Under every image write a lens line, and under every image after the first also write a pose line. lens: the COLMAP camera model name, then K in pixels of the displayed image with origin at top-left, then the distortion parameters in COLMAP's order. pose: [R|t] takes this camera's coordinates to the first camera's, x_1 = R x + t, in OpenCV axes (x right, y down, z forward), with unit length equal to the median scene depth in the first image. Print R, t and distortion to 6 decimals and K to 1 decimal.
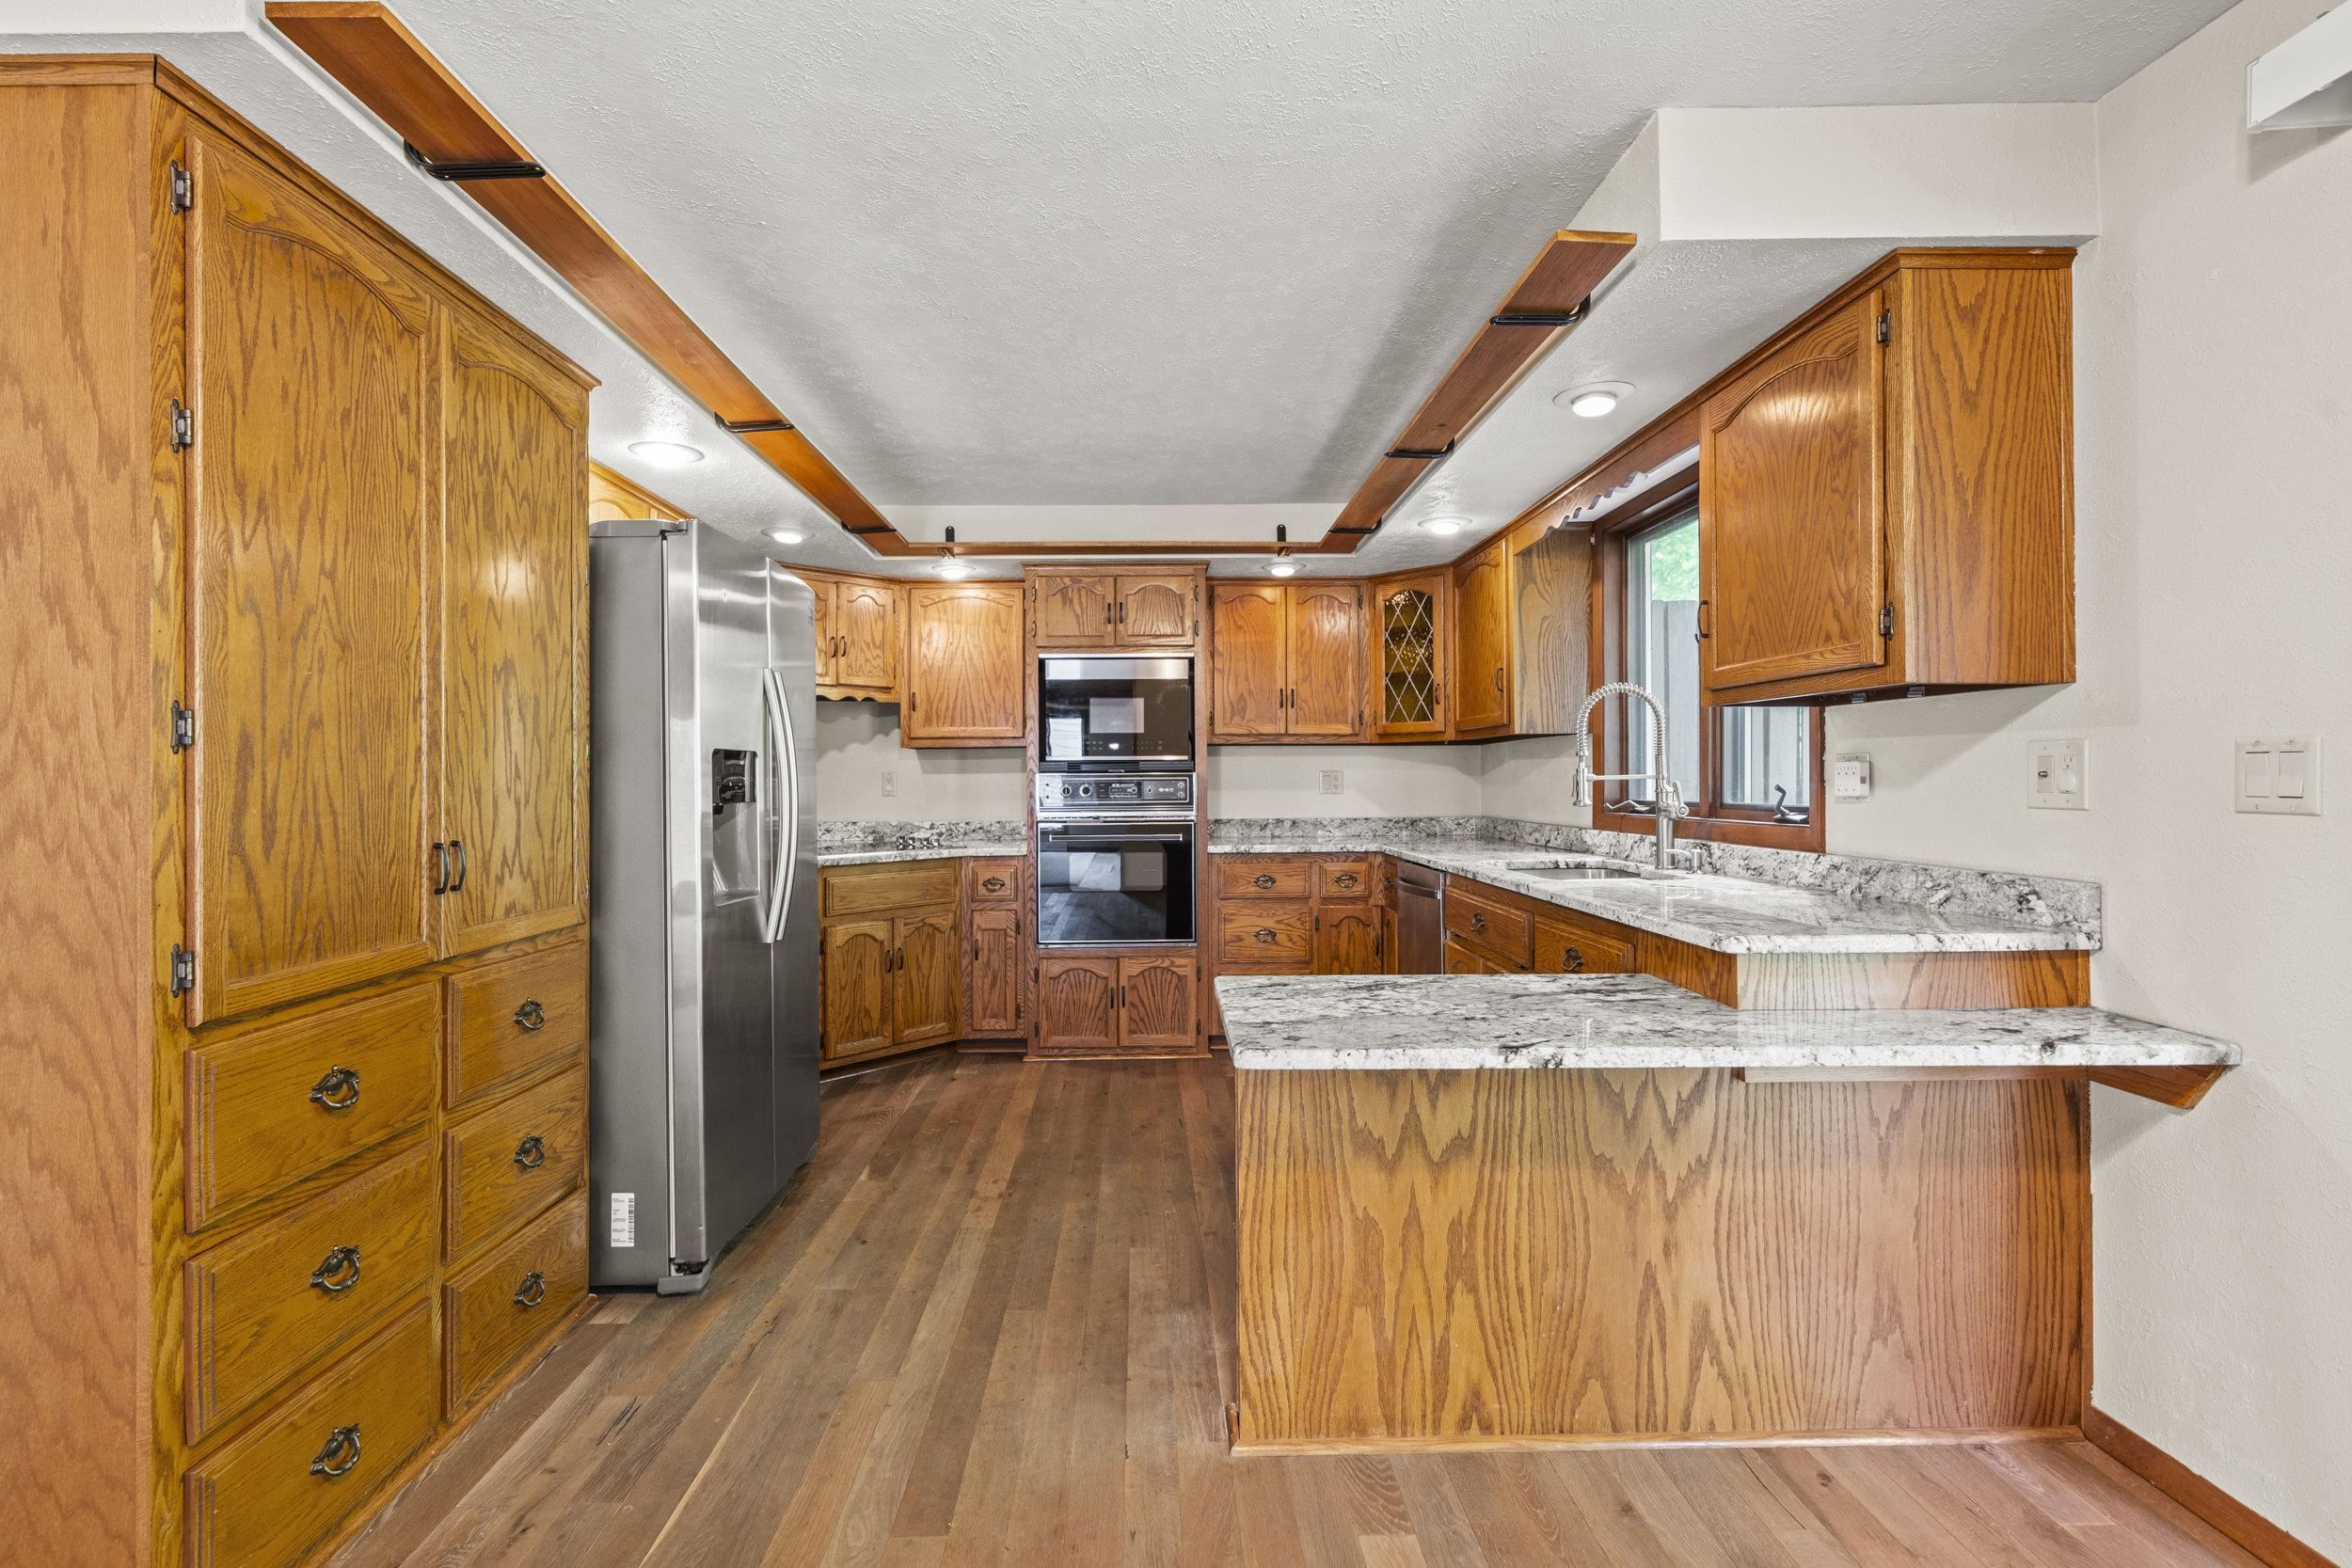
lens RADIAL K [[1064.3, 0, 1156.7], [0, 1064.3, 770.6], [0, 0, 1]] dist [-0.007951, 0.002749]
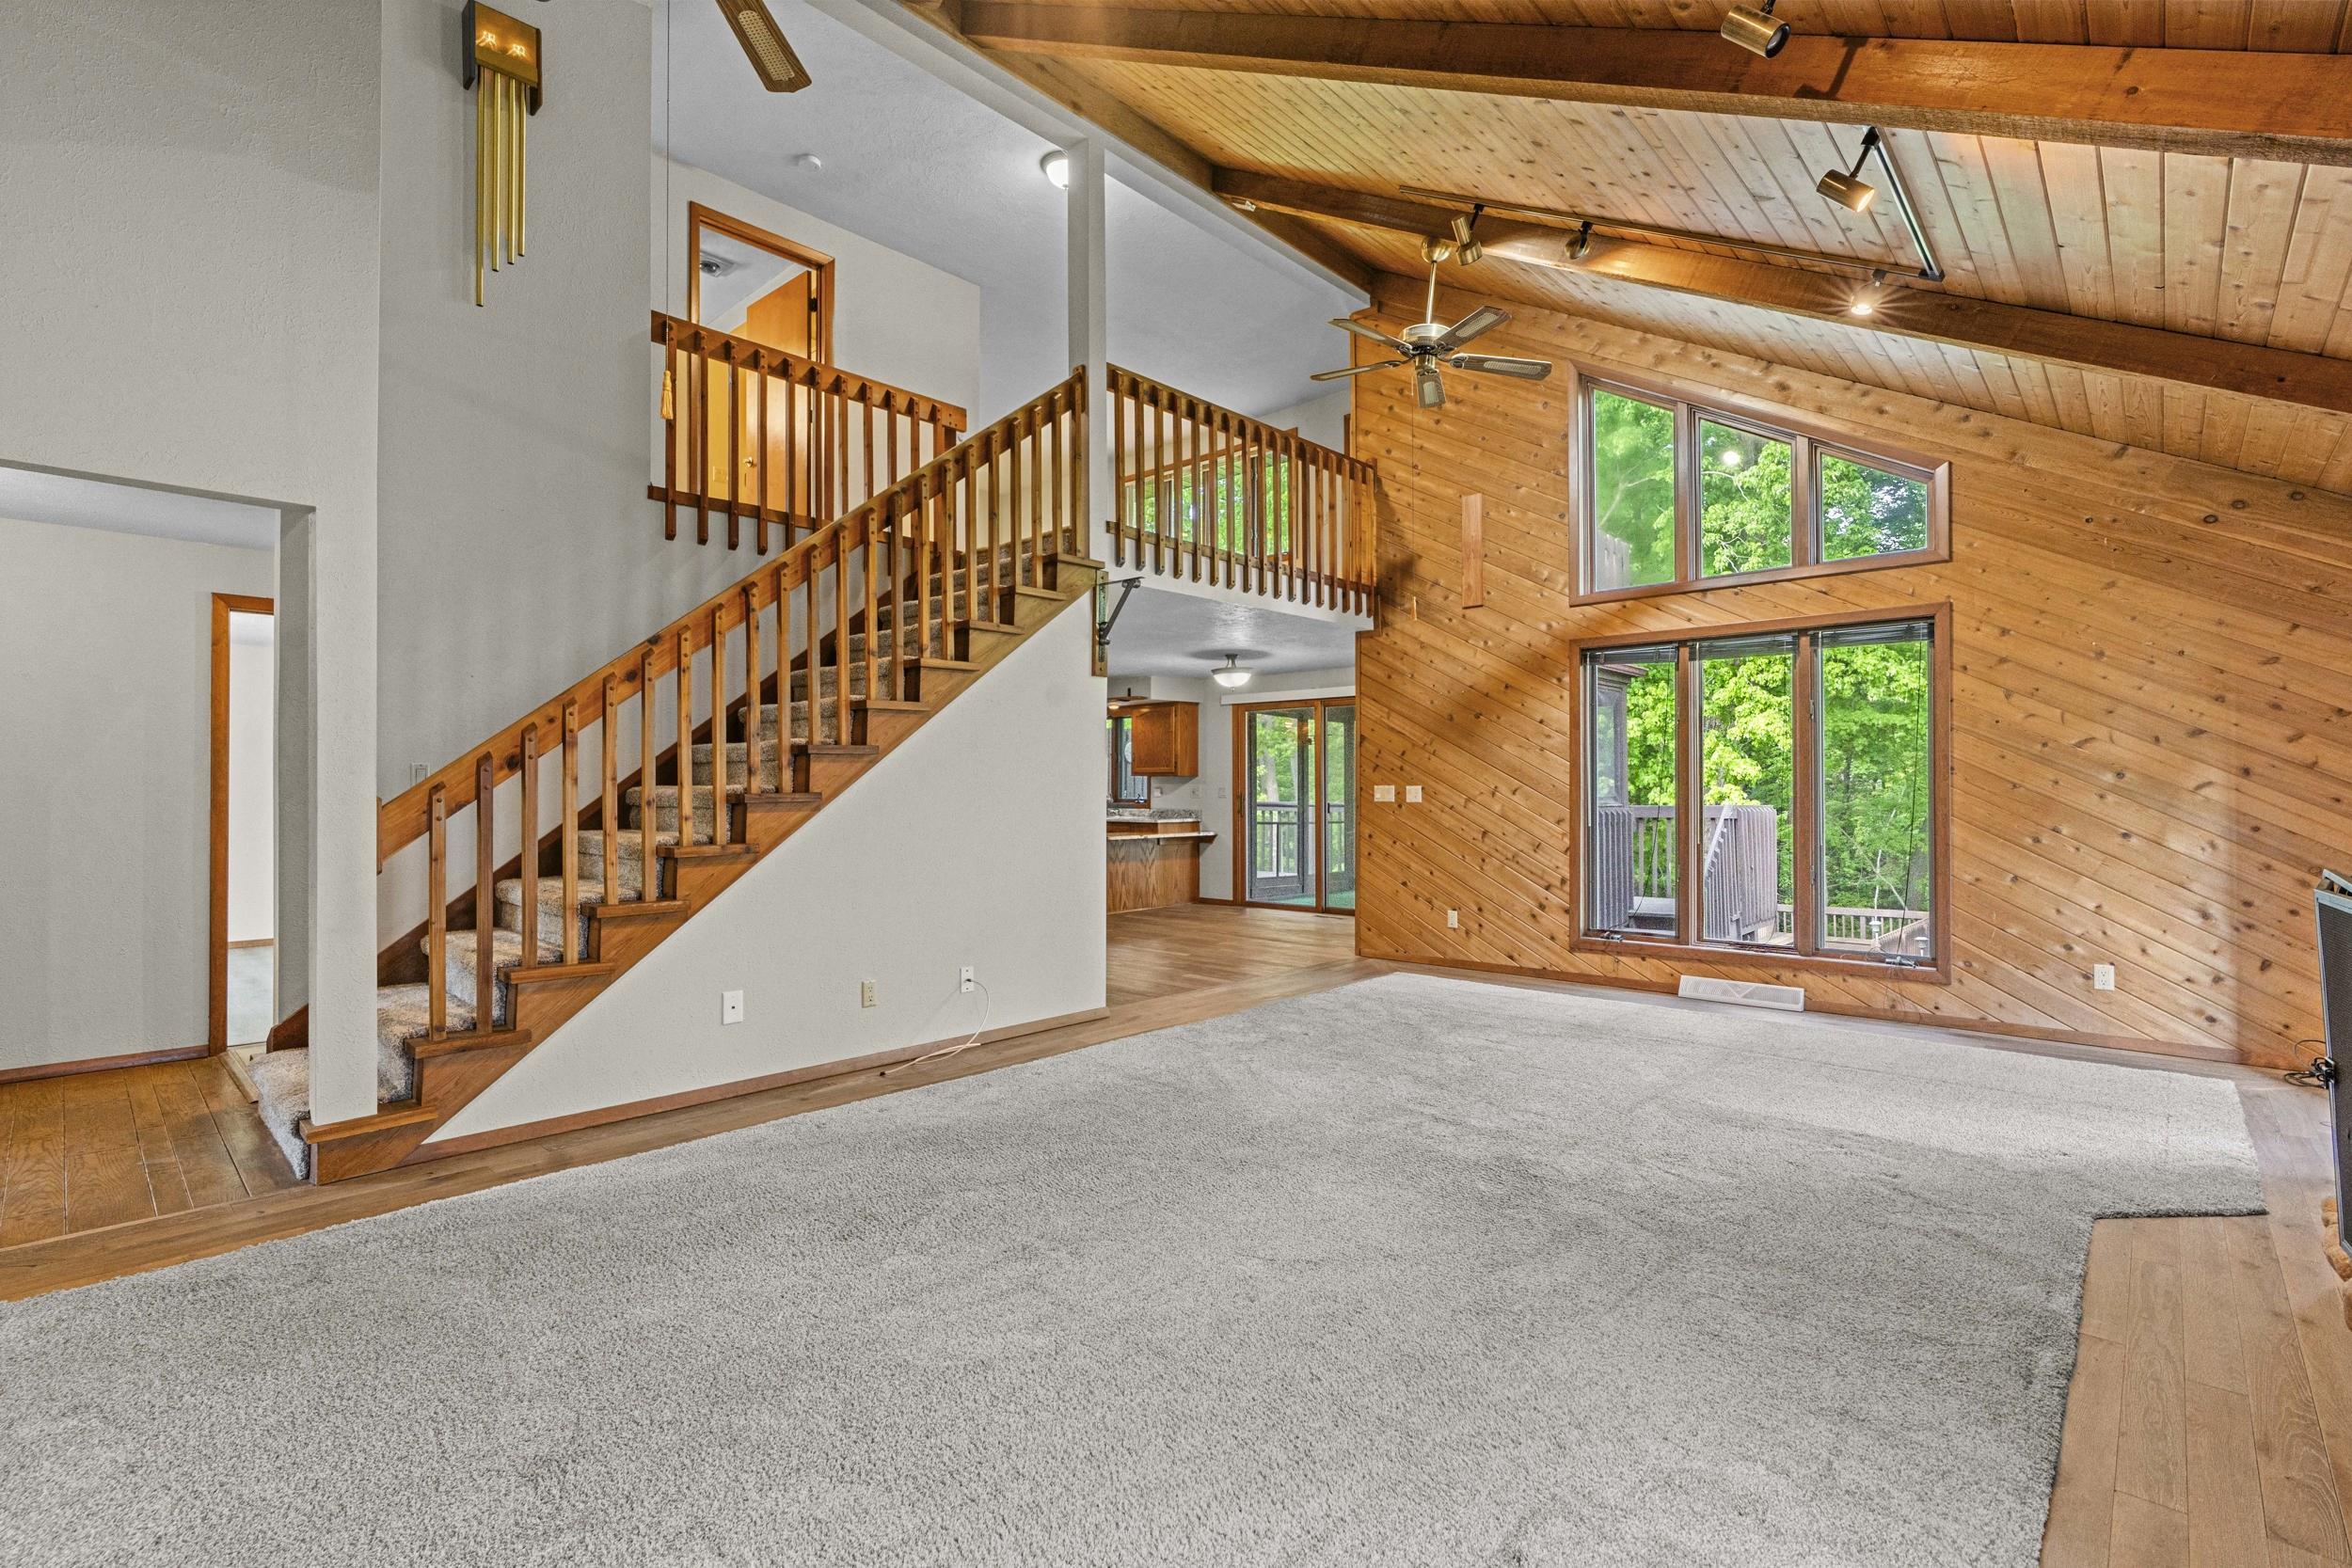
lens RADIAL K [[1064.3, 0, 1162.0], [0, 1064.3, 782.2], [0, 0, 1]] dist [-0.007951, 0.002749]
pose [[0.700039, 0.005594, 0.714082, -2.282586], [-0.004084, 0.999984, -0.003830, -0.019312], [-0.714092, -0.000236, 0.700051, -1.959289]]
